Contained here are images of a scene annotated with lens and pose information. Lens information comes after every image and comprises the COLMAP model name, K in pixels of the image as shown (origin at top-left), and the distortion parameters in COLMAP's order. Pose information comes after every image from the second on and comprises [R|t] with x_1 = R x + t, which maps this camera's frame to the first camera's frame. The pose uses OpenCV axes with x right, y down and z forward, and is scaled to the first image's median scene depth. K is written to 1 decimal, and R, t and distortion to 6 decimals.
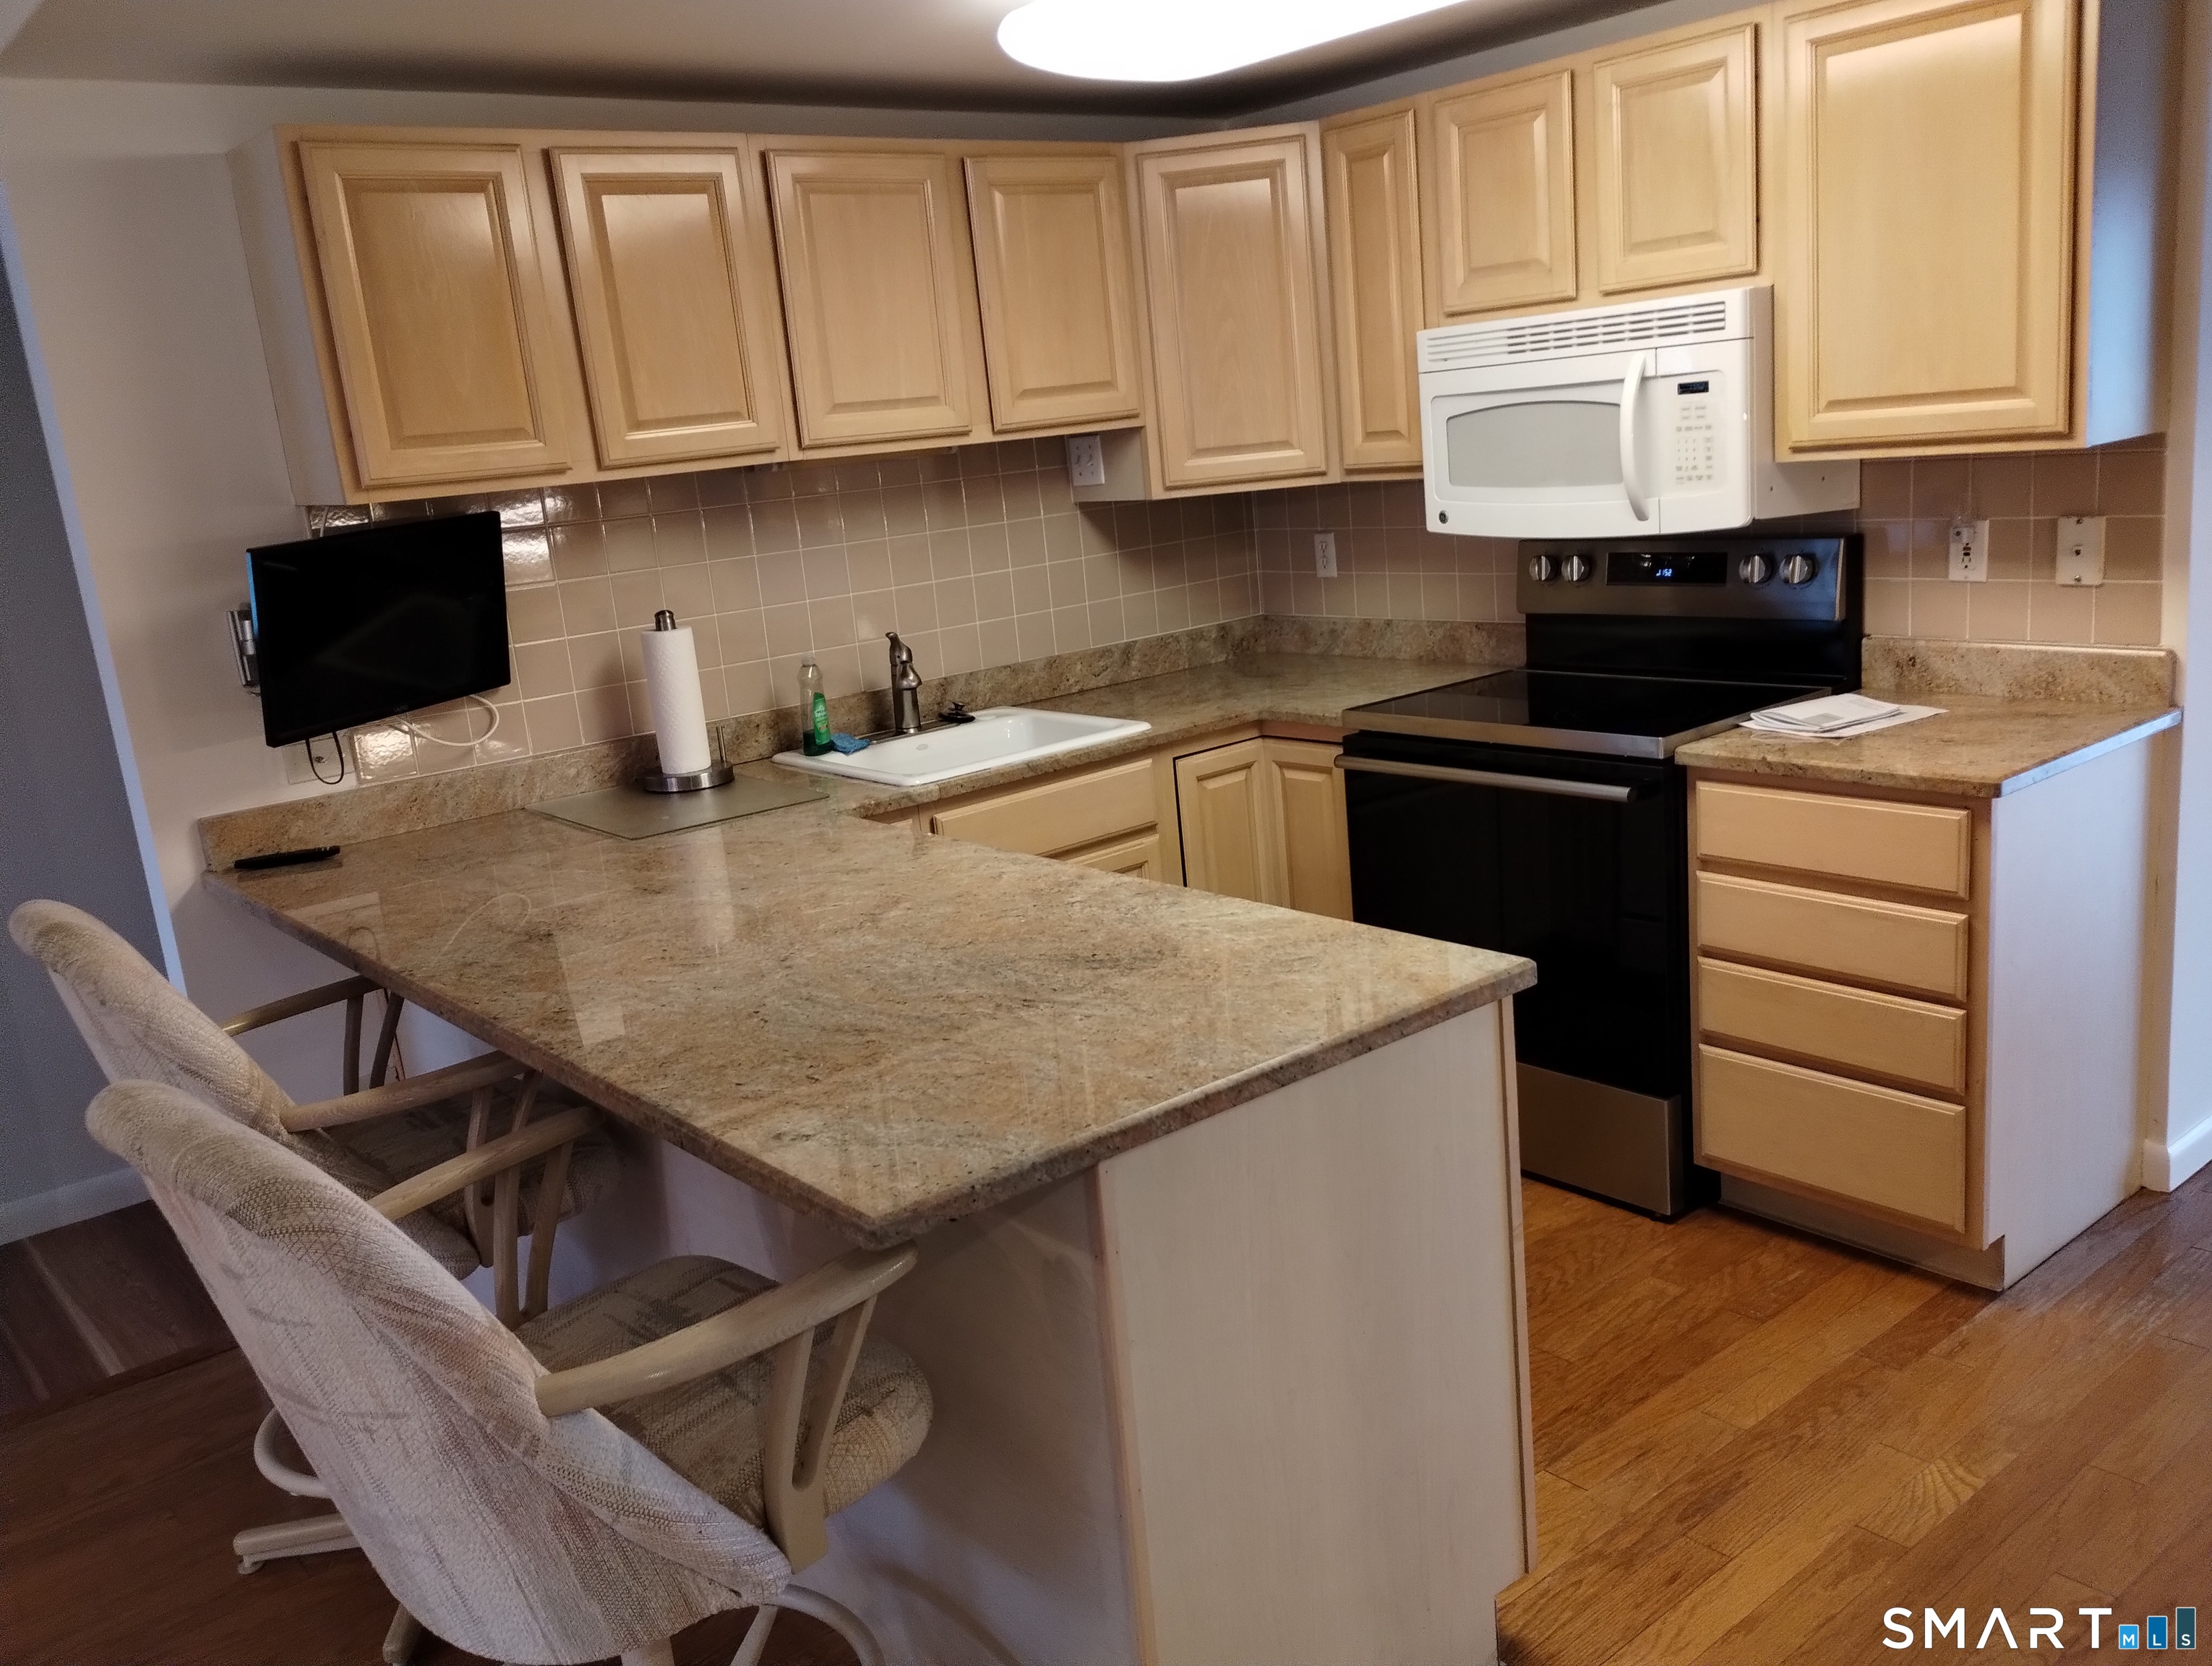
lens RADIAL K [[1817.0, 0, 1106.3], [0, 1817.0, 840.1], [0, 0, 1]] dist [0.058027, -0.042084]
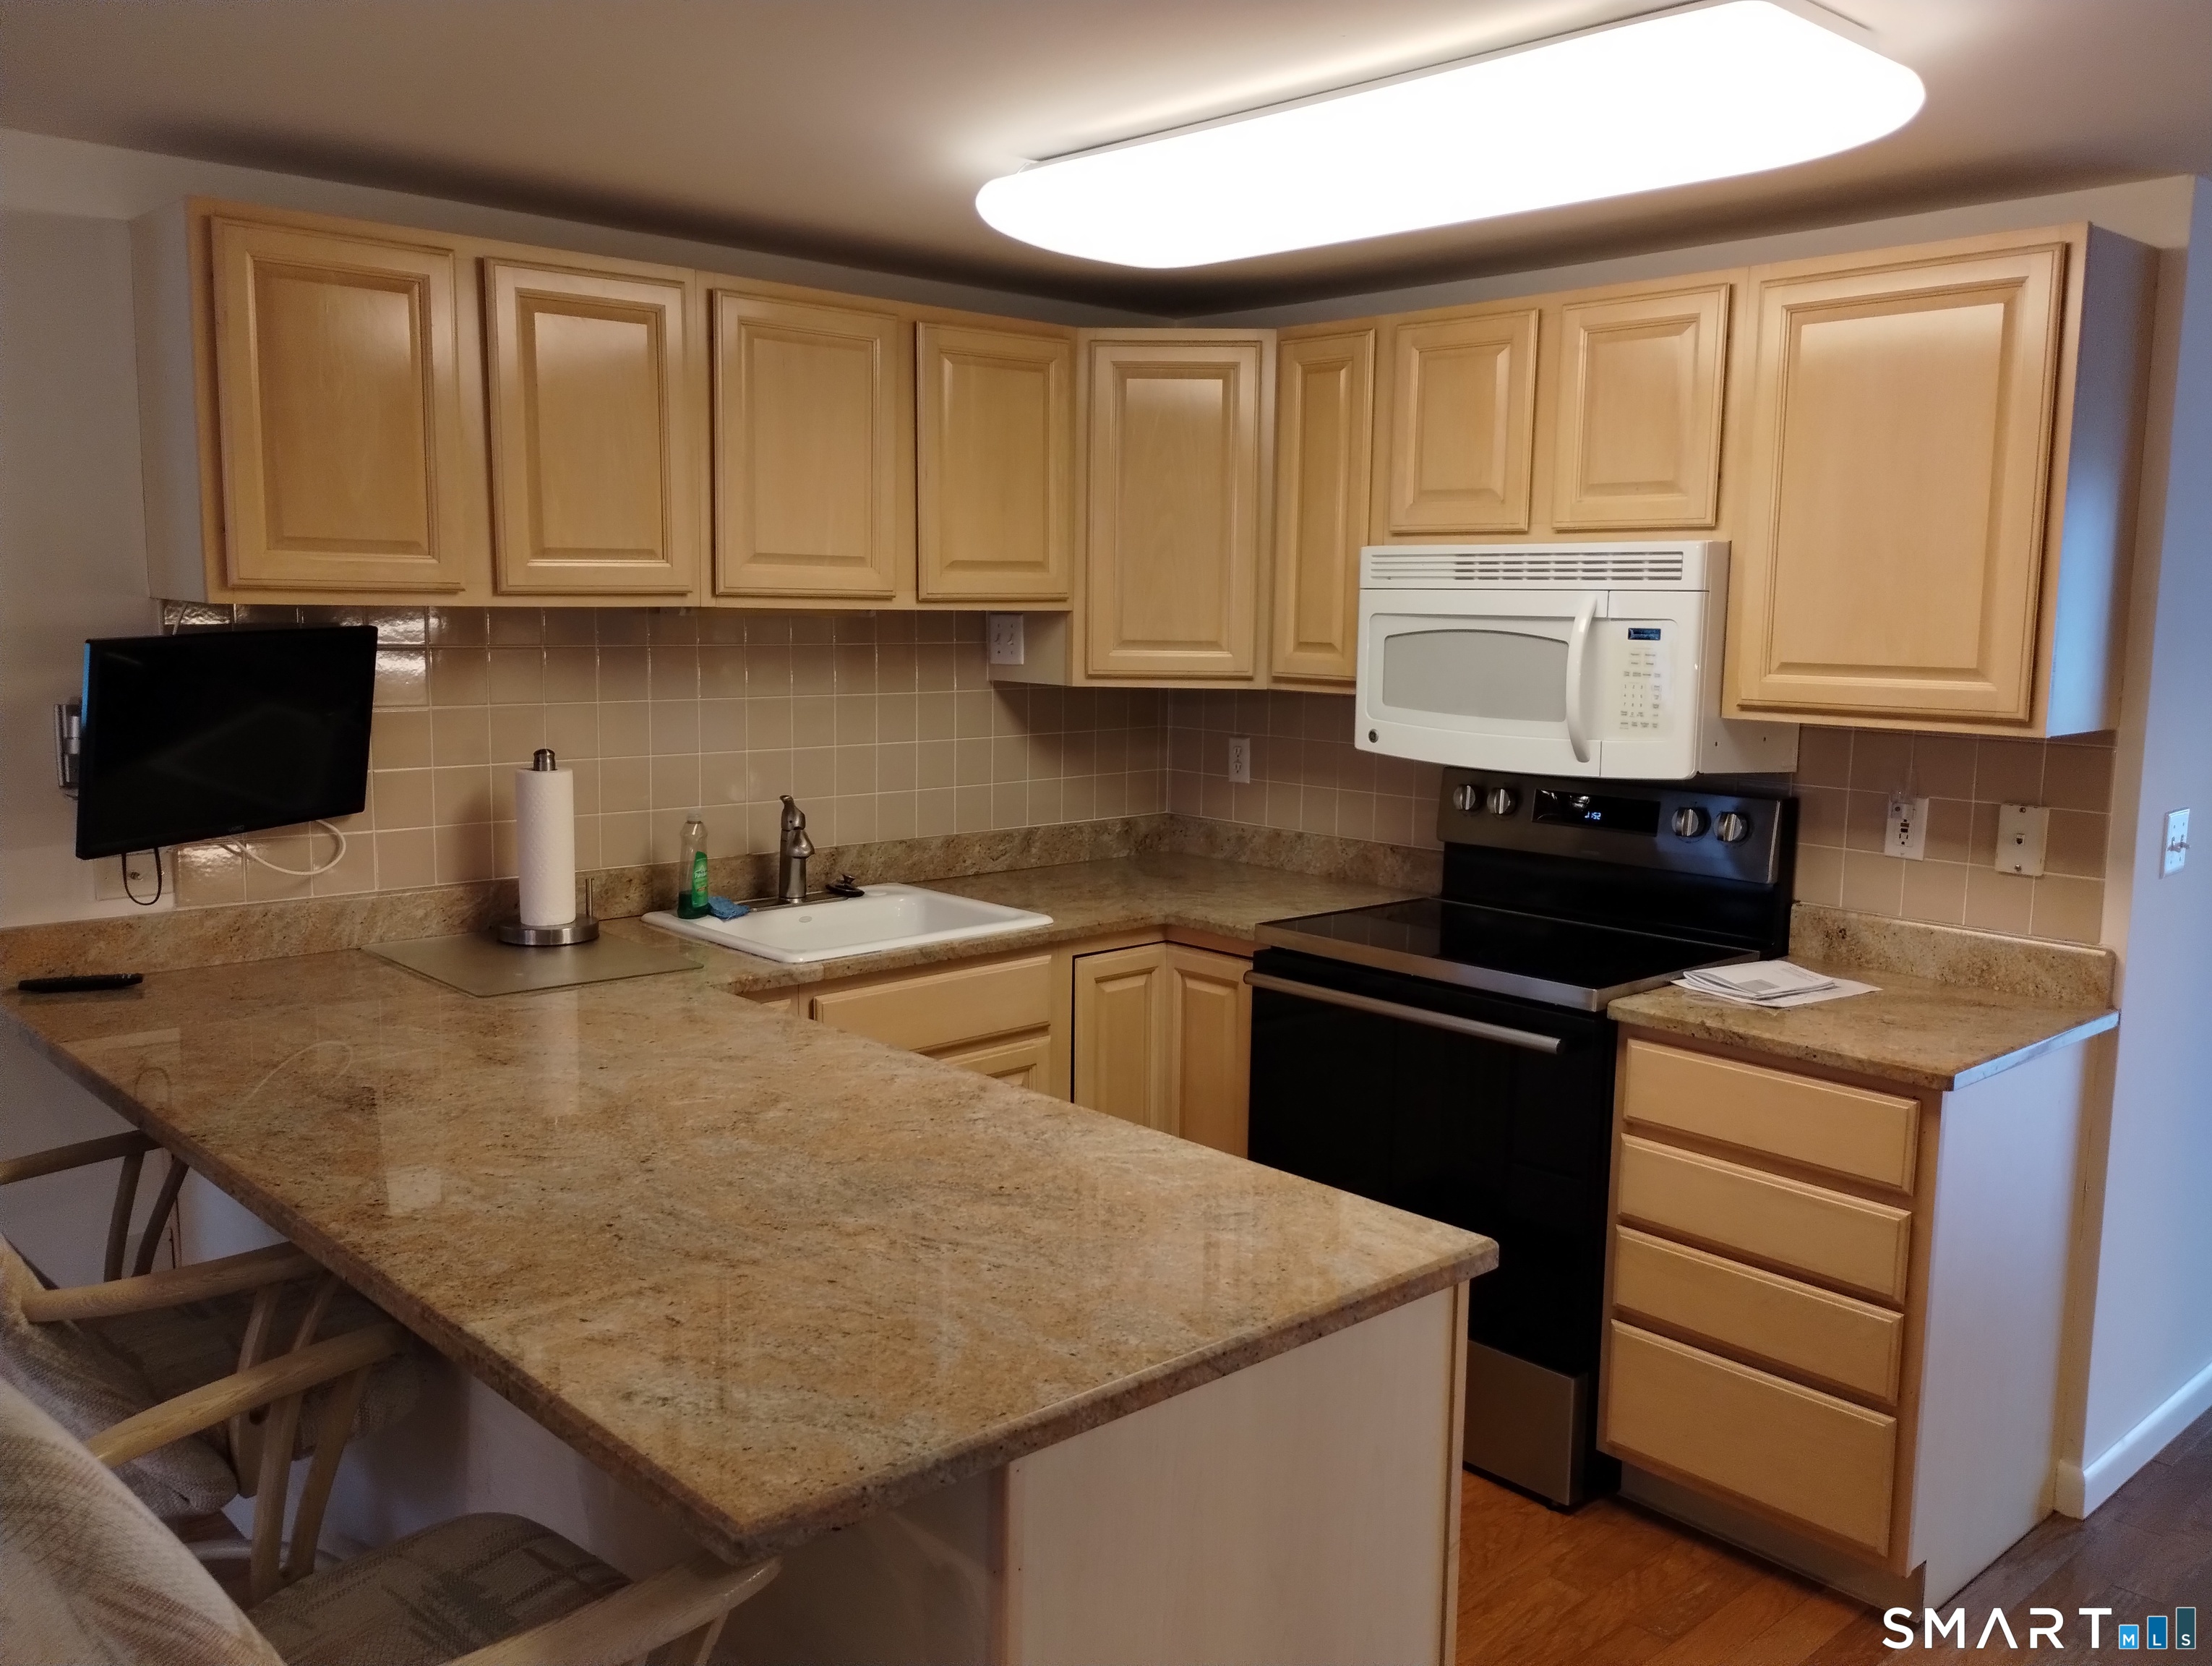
lens RADIAL K [[1813.1, 0, 1099.6], [0, 1813.1, 827.3], [0, 0, 1]] dist [0.070313, -0.075305]
pose [[0.992537, 0.098229, 0.072255, -0.028246], [-0.090160, 0.990105, -0.107537, -0.013678], [-0.082103, 0.100220, 0.991572, 0.068217]]
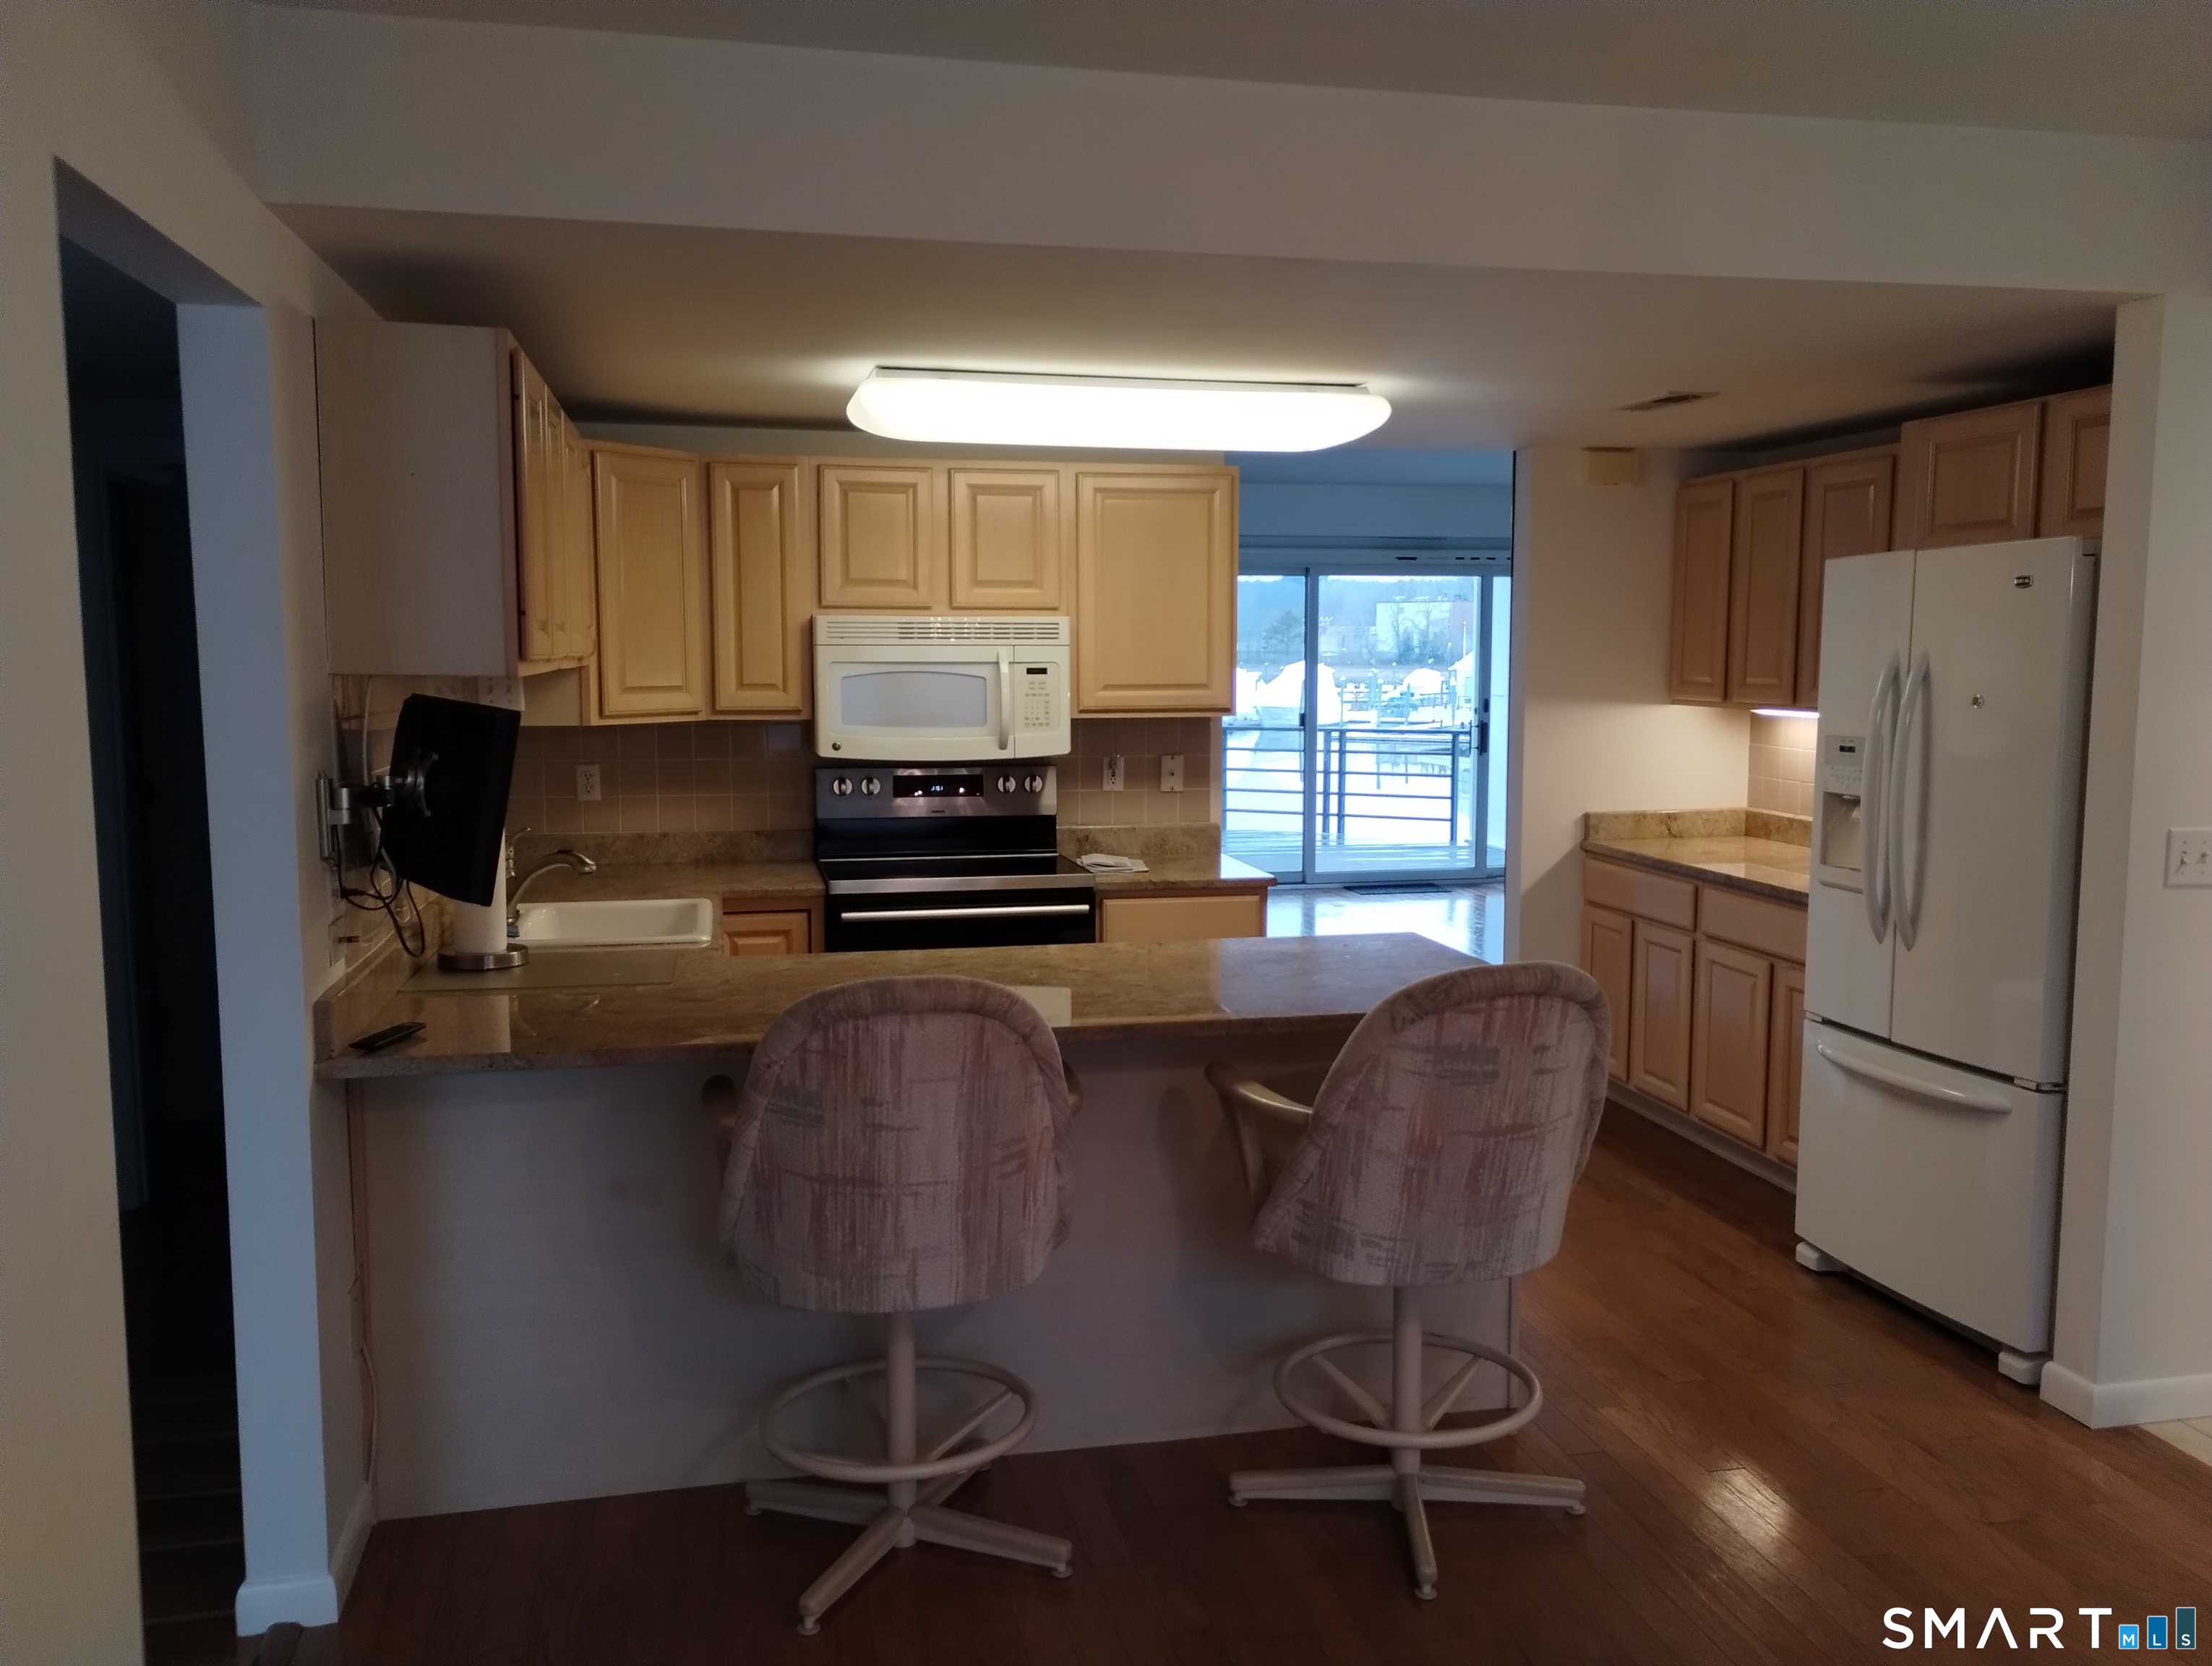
lens RADIAL K [[1813.1, 0, 1099.6], [0, 1813.1, 827.3], [0, 0, 1]] dist [0.070313, -0.075305]
pose [[0.449104, 0.004674, 0.893467, -1.115418], [0.162475, 0.982886, -0.086810, 0.044017], [-0.878583, 0.184153, 0.440659, 0.250424]]
